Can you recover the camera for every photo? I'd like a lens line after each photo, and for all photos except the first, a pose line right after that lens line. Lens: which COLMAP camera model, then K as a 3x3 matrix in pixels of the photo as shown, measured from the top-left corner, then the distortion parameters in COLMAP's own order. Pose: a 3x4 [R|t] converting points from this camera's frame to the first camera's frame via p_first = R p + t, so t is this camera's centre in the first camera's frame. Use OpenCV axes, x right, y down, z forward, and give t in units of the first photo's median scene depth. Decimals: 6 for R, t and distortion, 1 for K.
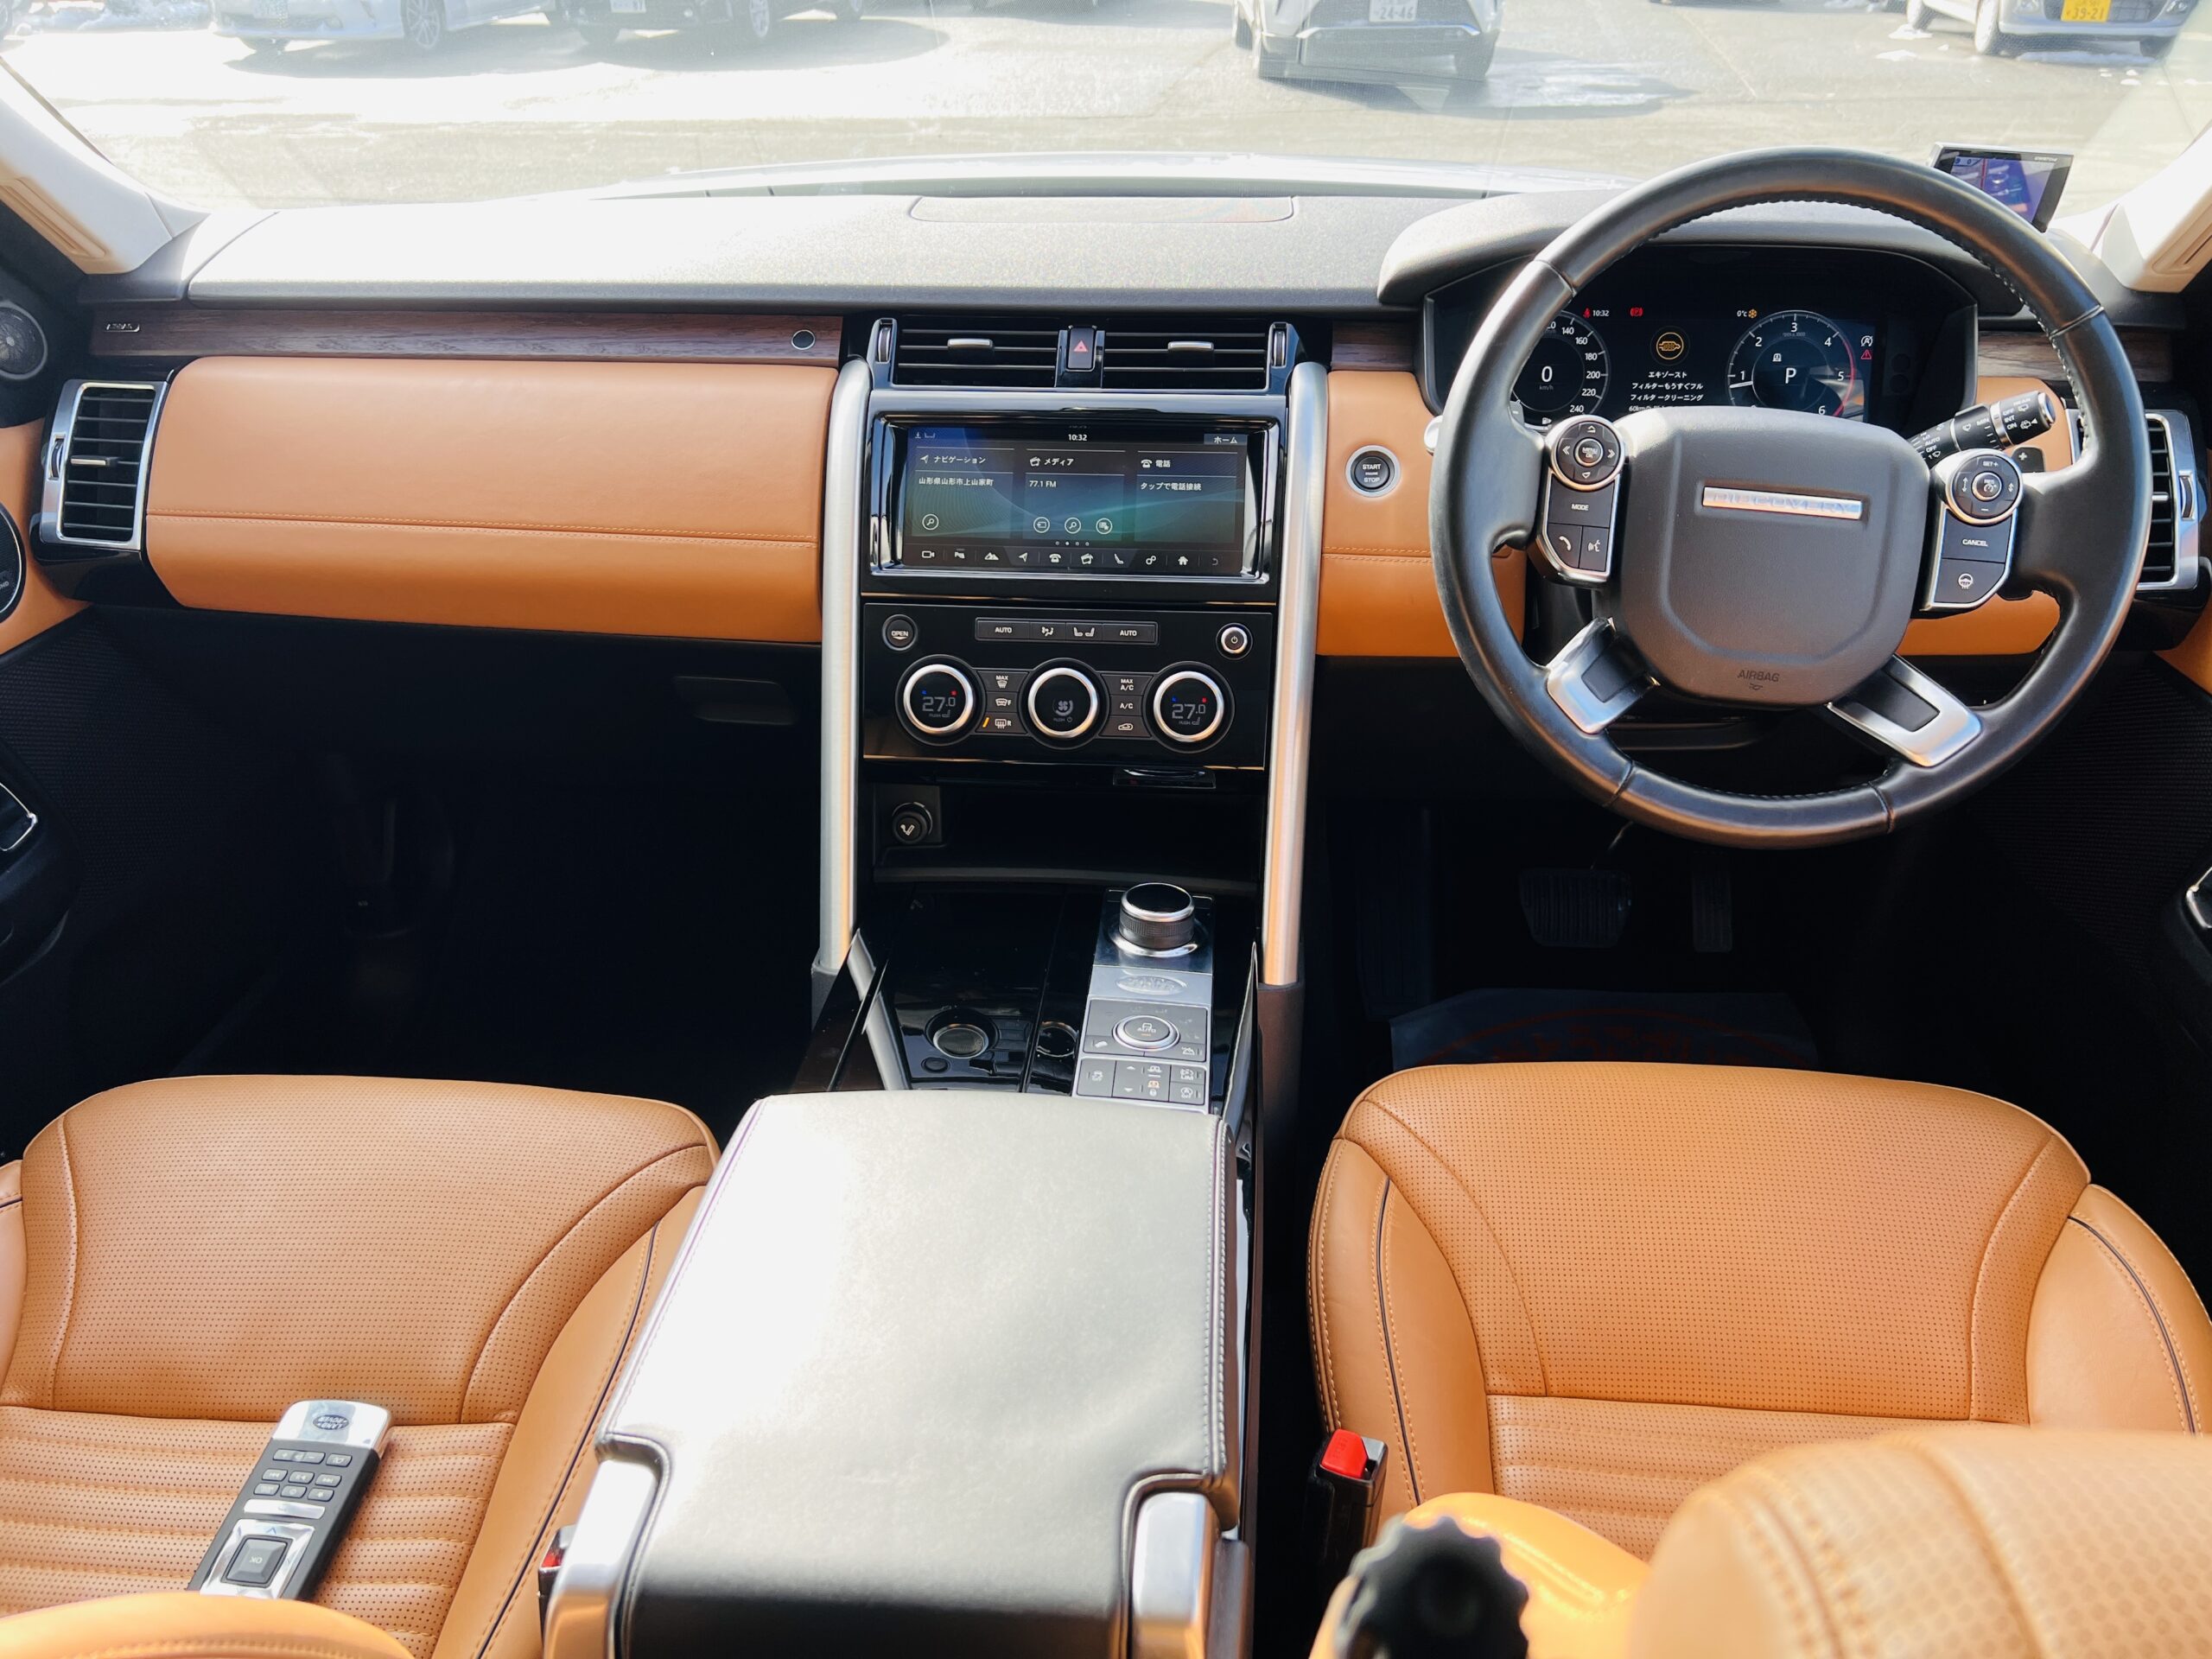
lens RADIAL K [[1685.2, 0, 1109.6], [0, 1685.2, 853.7], [0, 0, 1]] dist [0.034960, -0.033210]
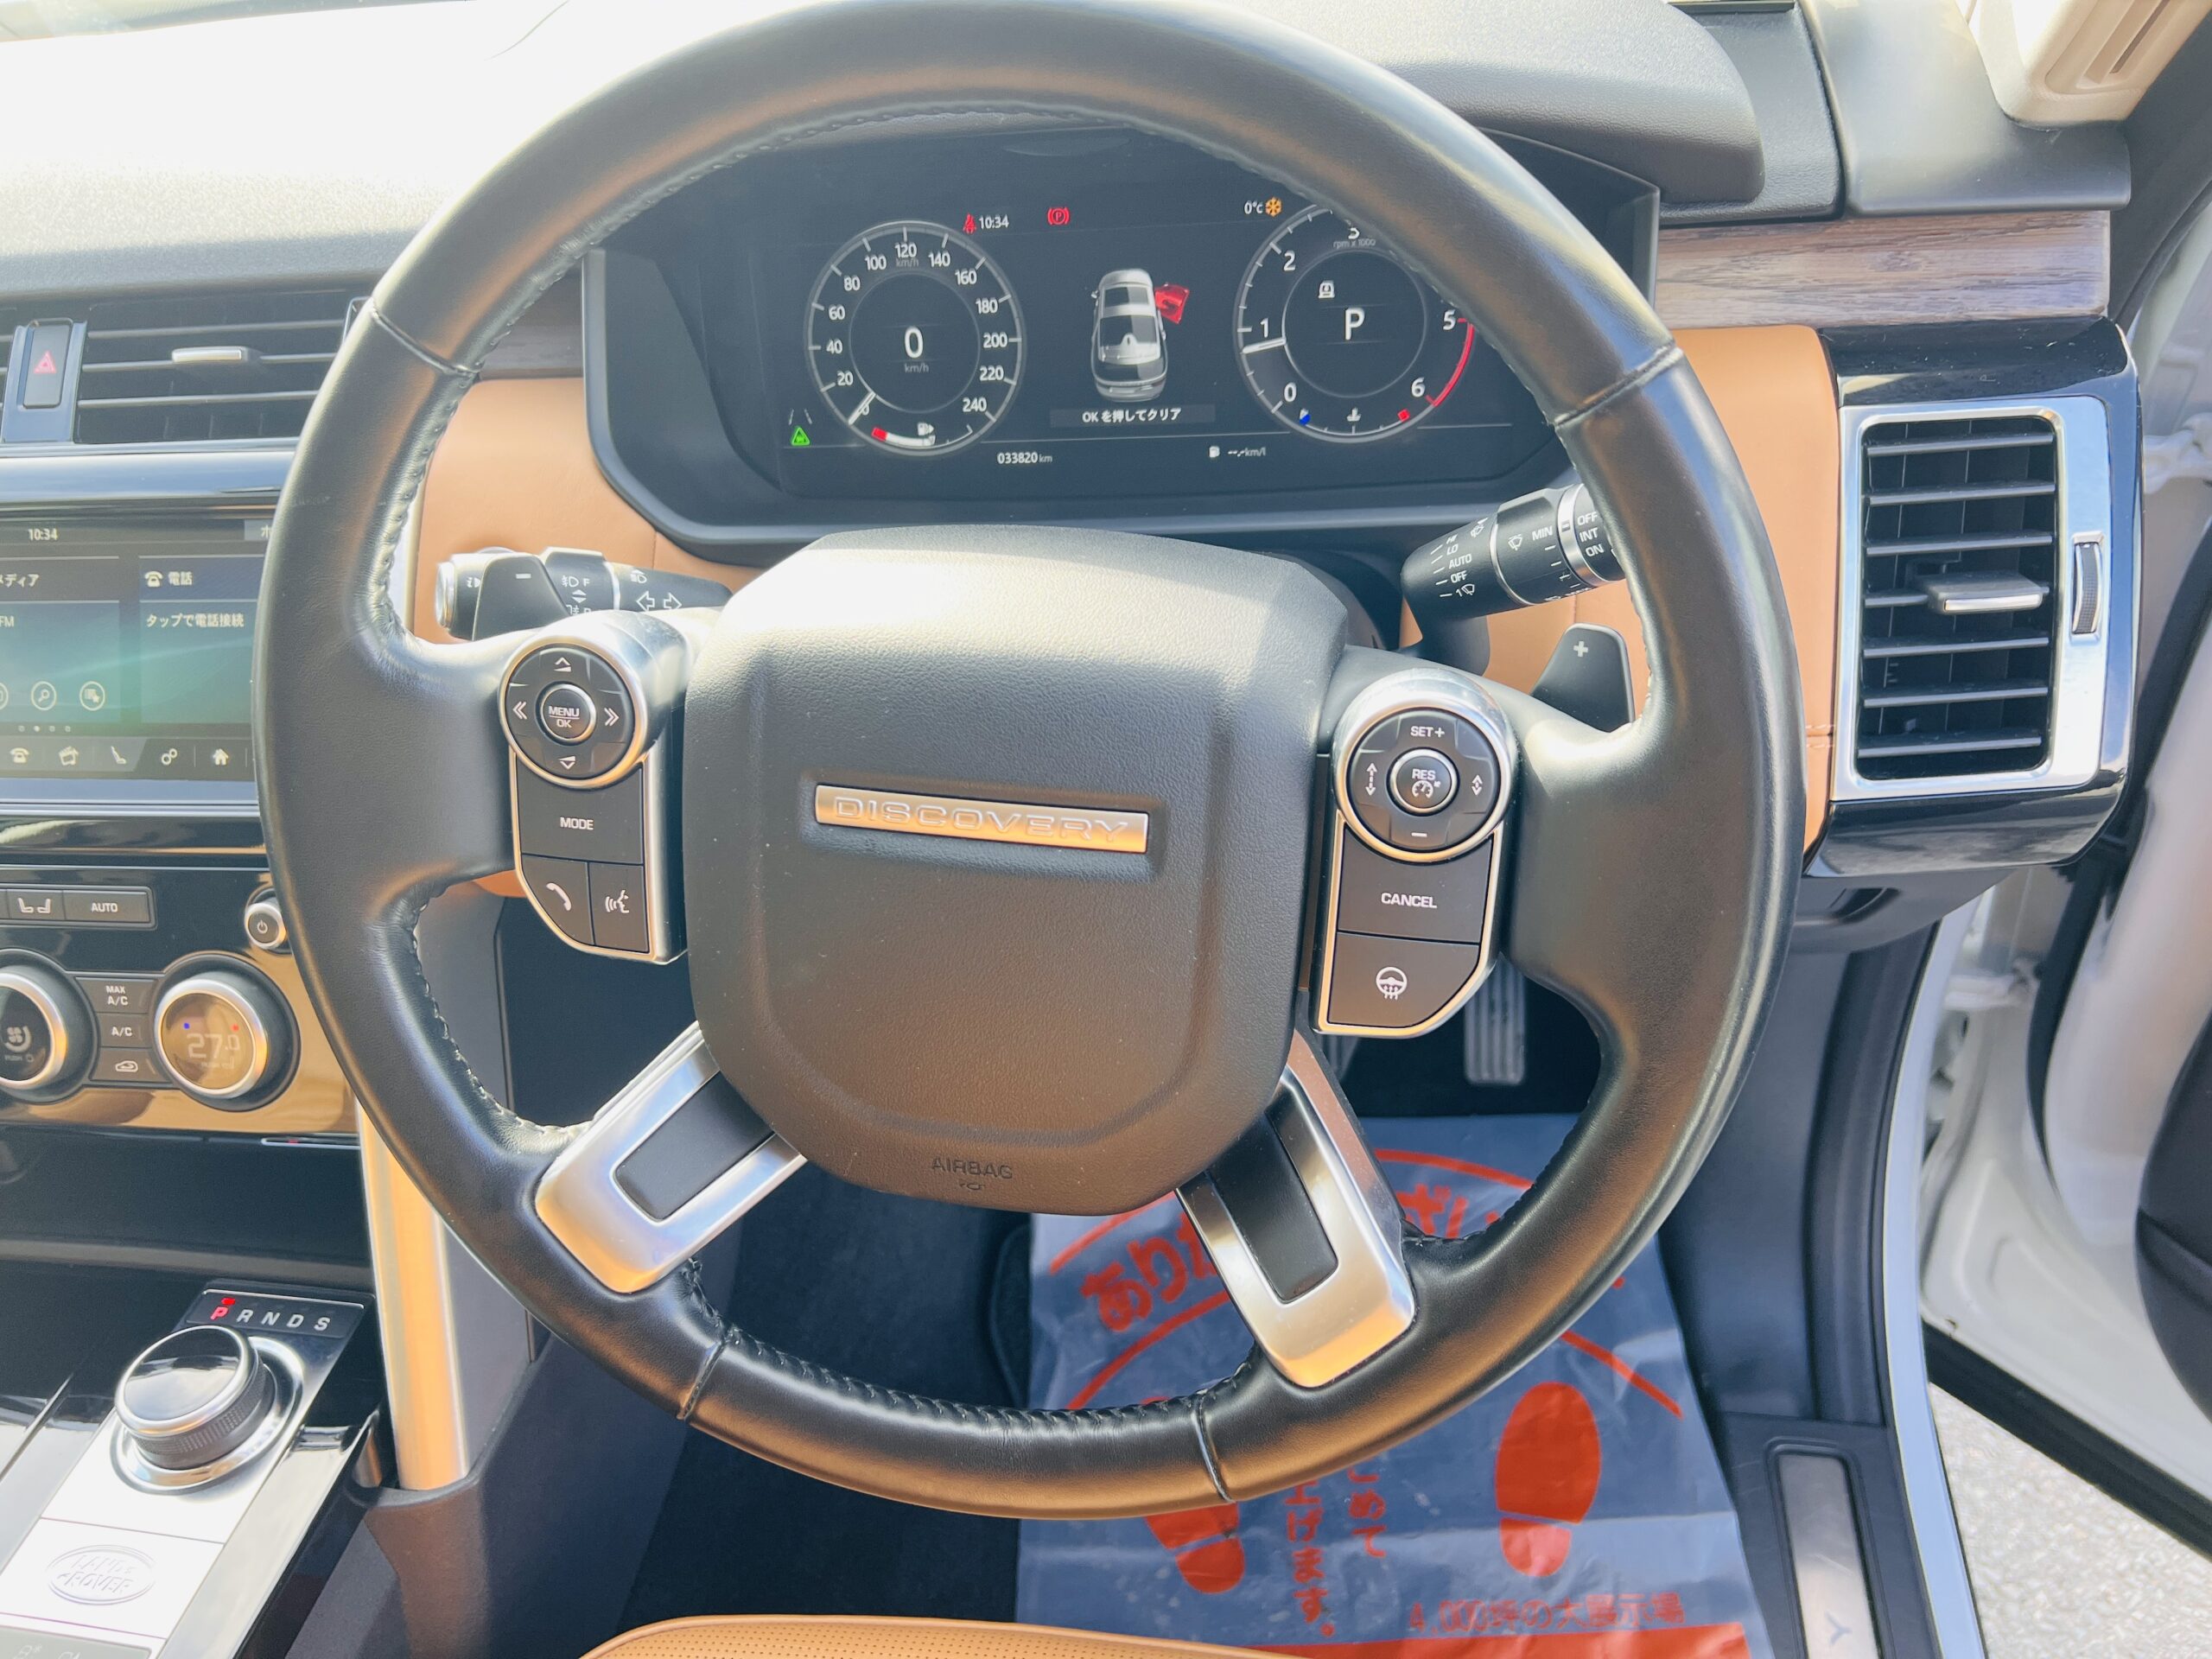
lens RADIAL K [[1697.3, 0, 1106.0], [0, 1697.3, 829.5], [0, 0, 1]] dist [0.061536, -0.089766]
pose [[0.991978, -0.026170, -0.123674, 0.403753], [0.047473, 0.983849, 0.172593, -0.232739], [0.117160, -0.177079, 0.977198, 0.466831]]
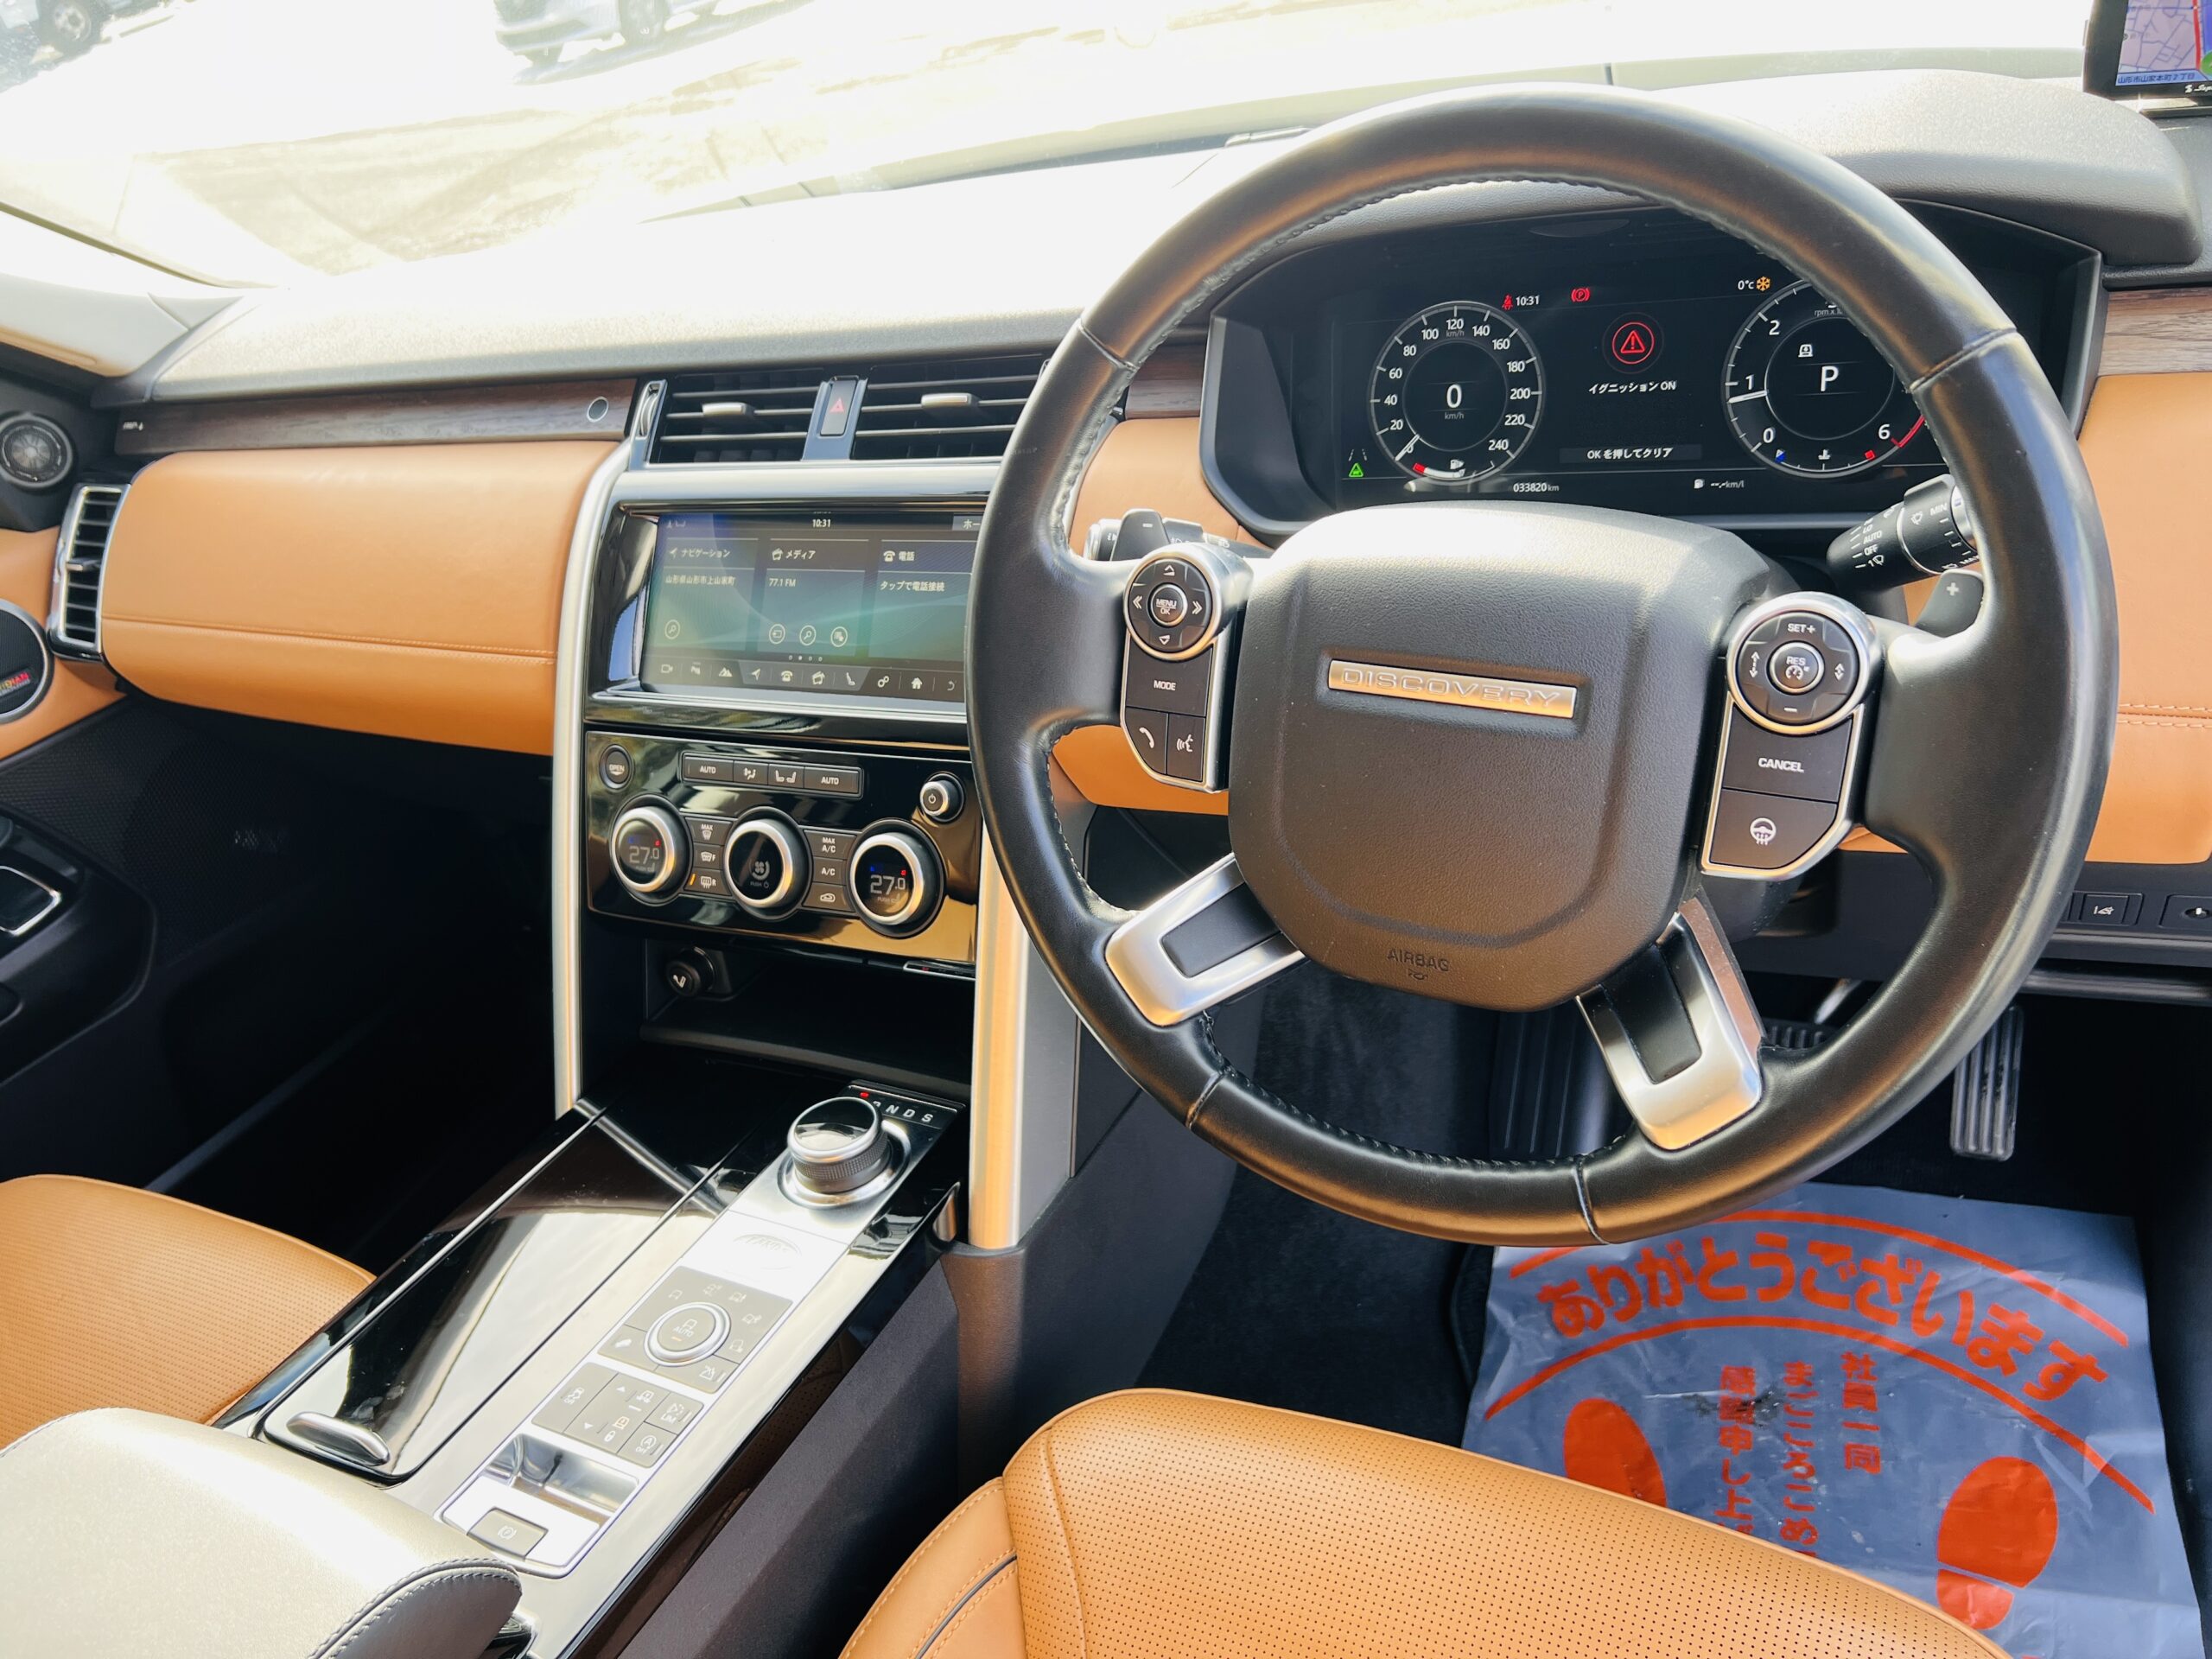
lens RADIAL K [[1681.3, 0, 1104.4], [0, 1681.3, 819.1], [0, 0, 1]] dist [0.068255, -0.149810]
pose [[0.902669, 0.047585, -0.427697, 0.454555], [-0.019179, 0.997329, 0.070484, -0.166175], [0.429908, -0.055421, 0.901170, 0.328485]]
